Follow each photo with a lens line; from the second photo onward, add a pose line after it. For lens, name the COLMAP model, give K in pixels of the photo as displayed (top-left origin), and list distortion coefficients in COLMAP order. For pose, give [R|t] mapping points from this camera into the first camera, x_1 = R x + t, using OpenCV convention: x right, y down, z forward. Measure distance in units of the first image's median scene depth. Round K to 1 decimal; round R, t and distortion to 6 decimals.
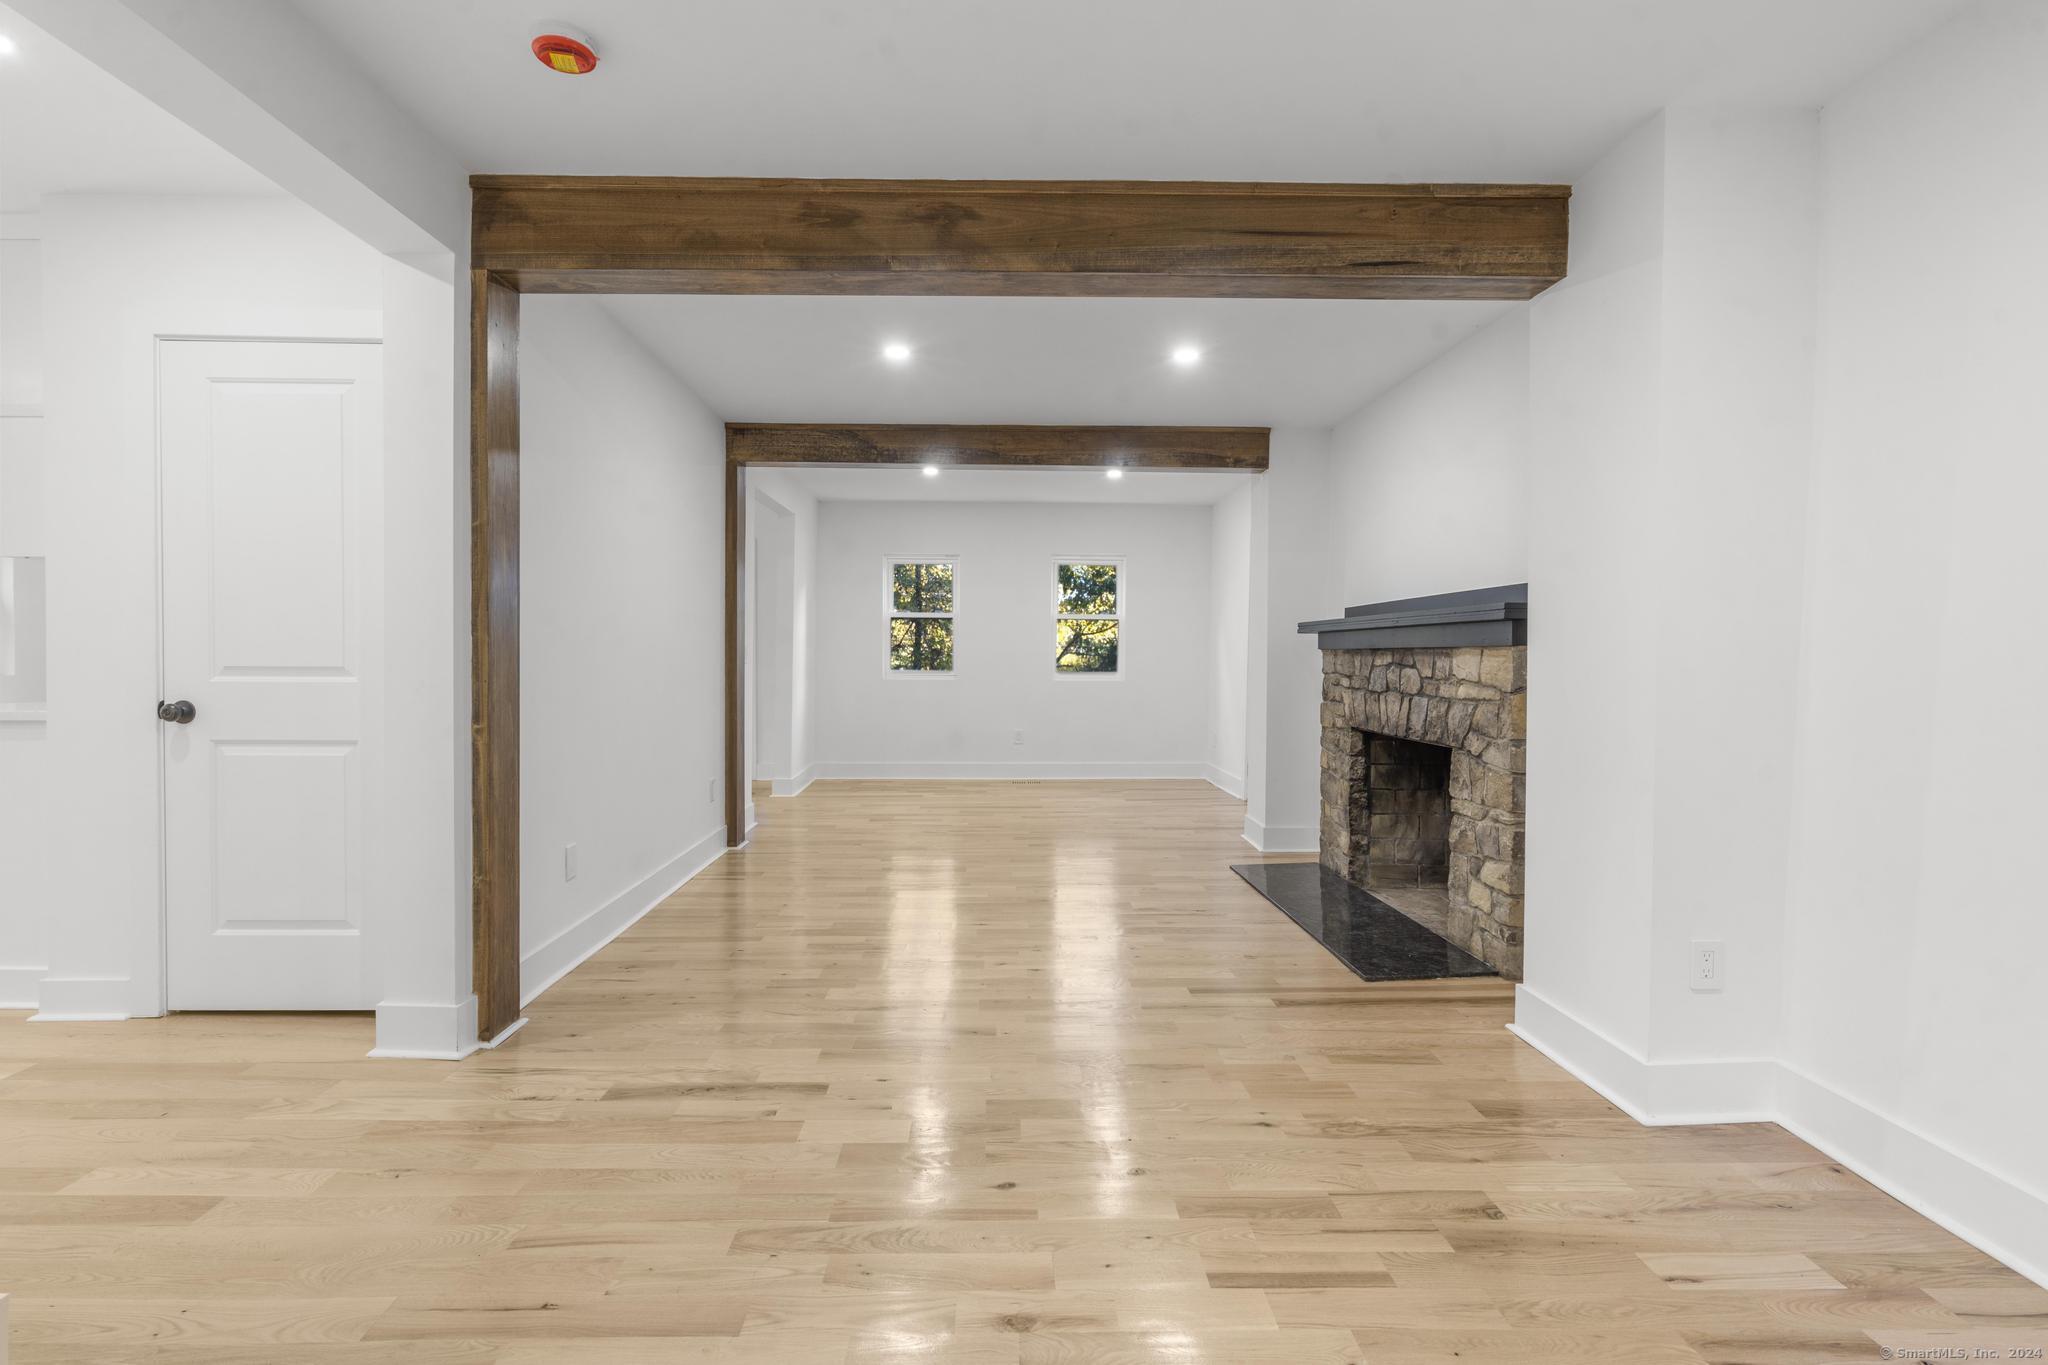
lens RADIAL K [[929.8, 0, 1020.1], [0, 929.8, 677.7], [0, 0, 1]] dist [-0.005743, 0.003004]
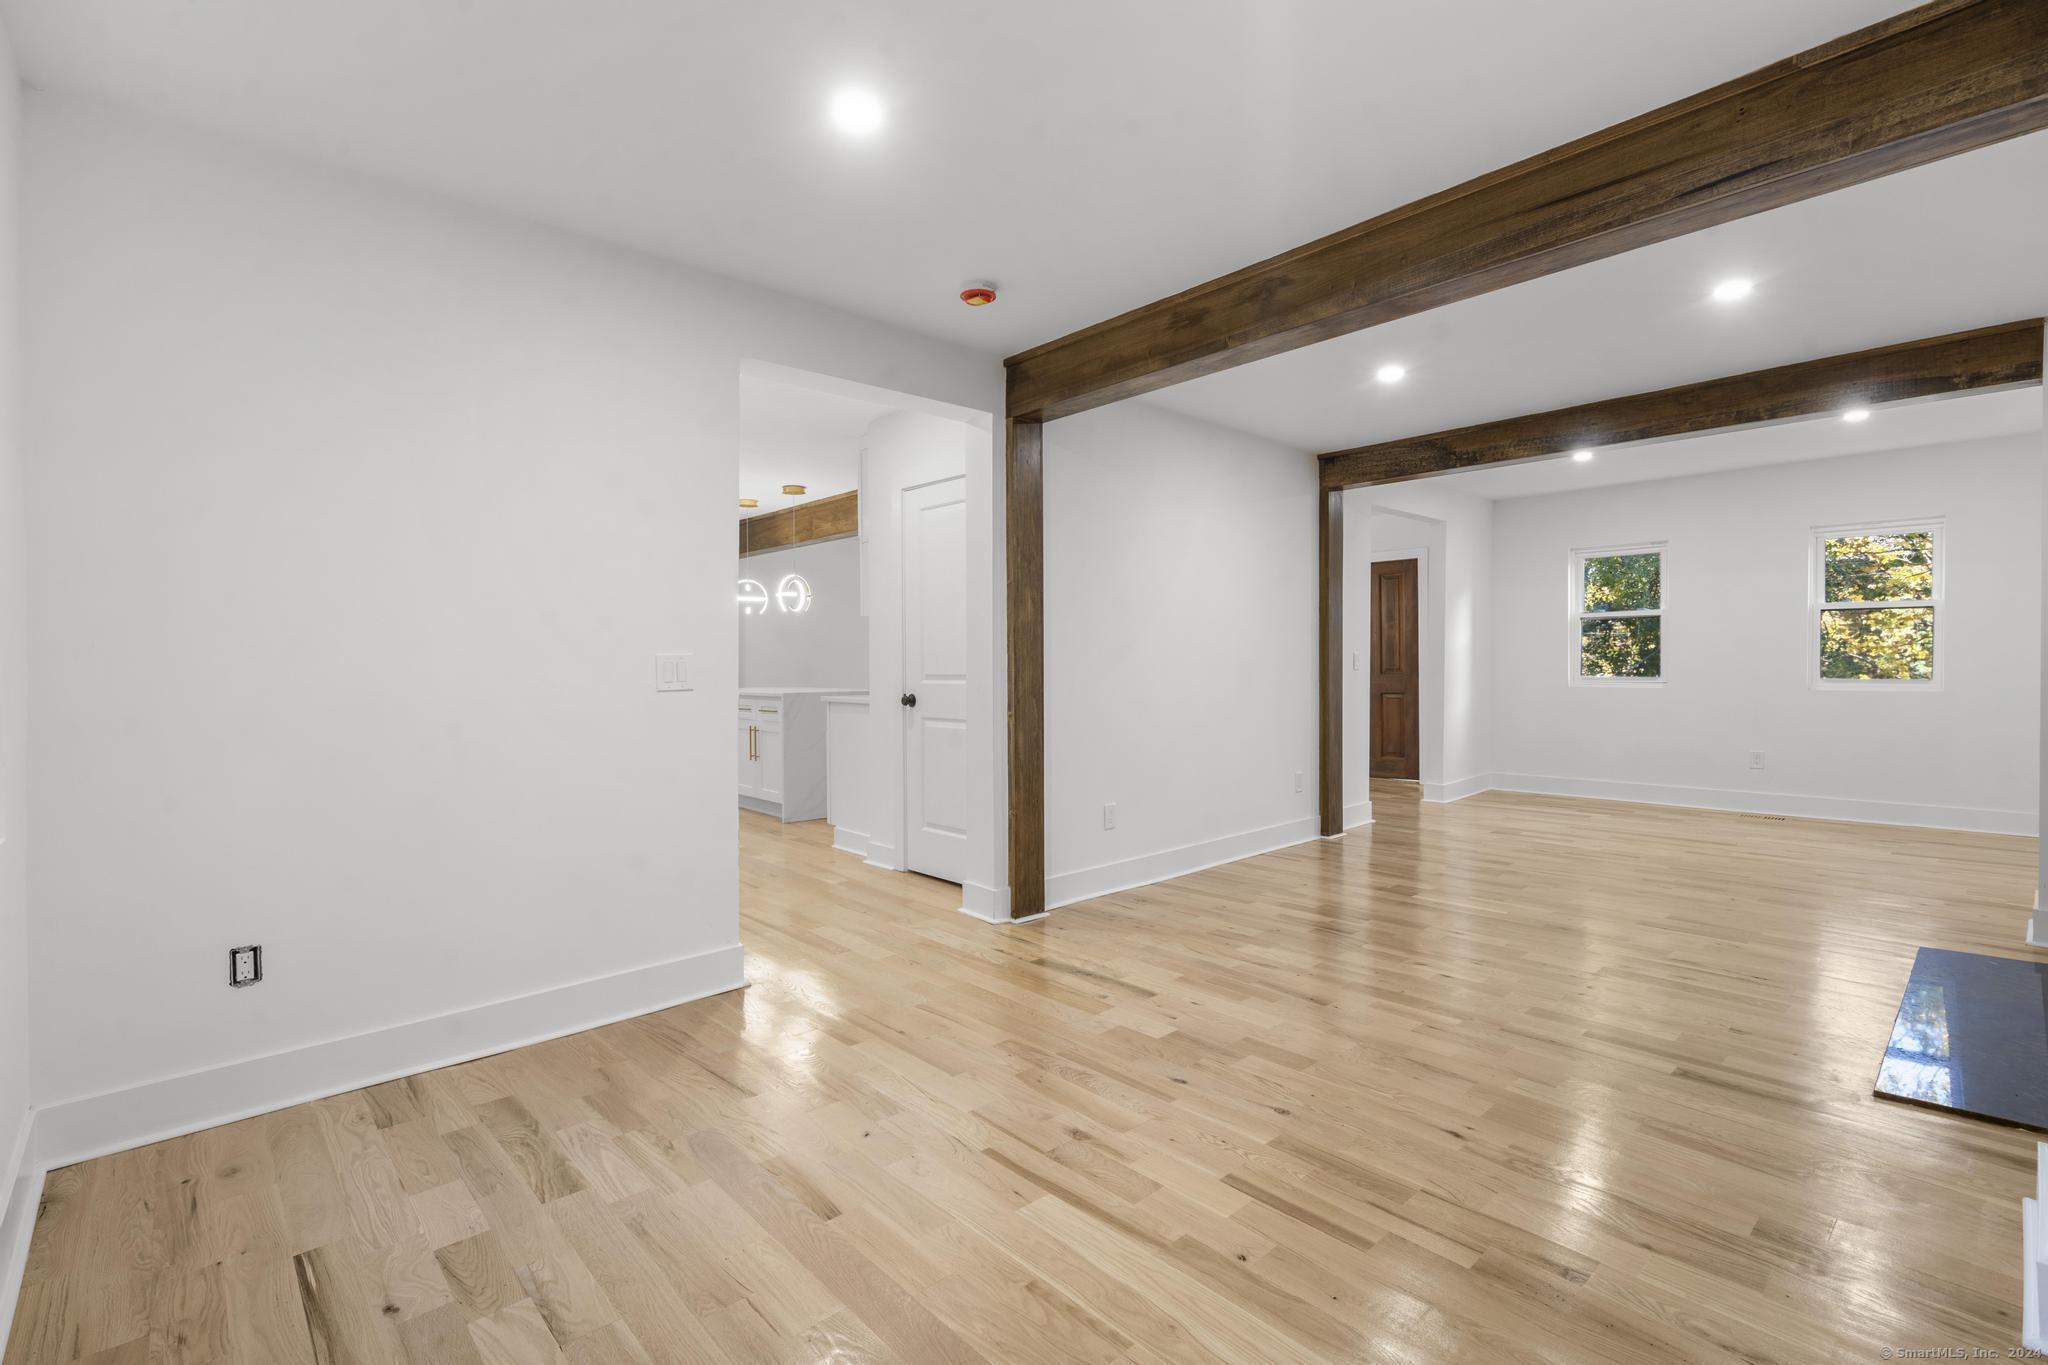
lens RADIAL K [[929.8, 0, 1019.8], [0, 929.8, 680.6], [0, 0, 1]] dist [-0.005743, 0.003004]
pose [[0.656639, 0.003136, -0.754199, 0.571885], [-0.006217, 0.999980, -0.001256, 0.000452], [0.754180, 0.005514, 0.656645, -0.004011]]
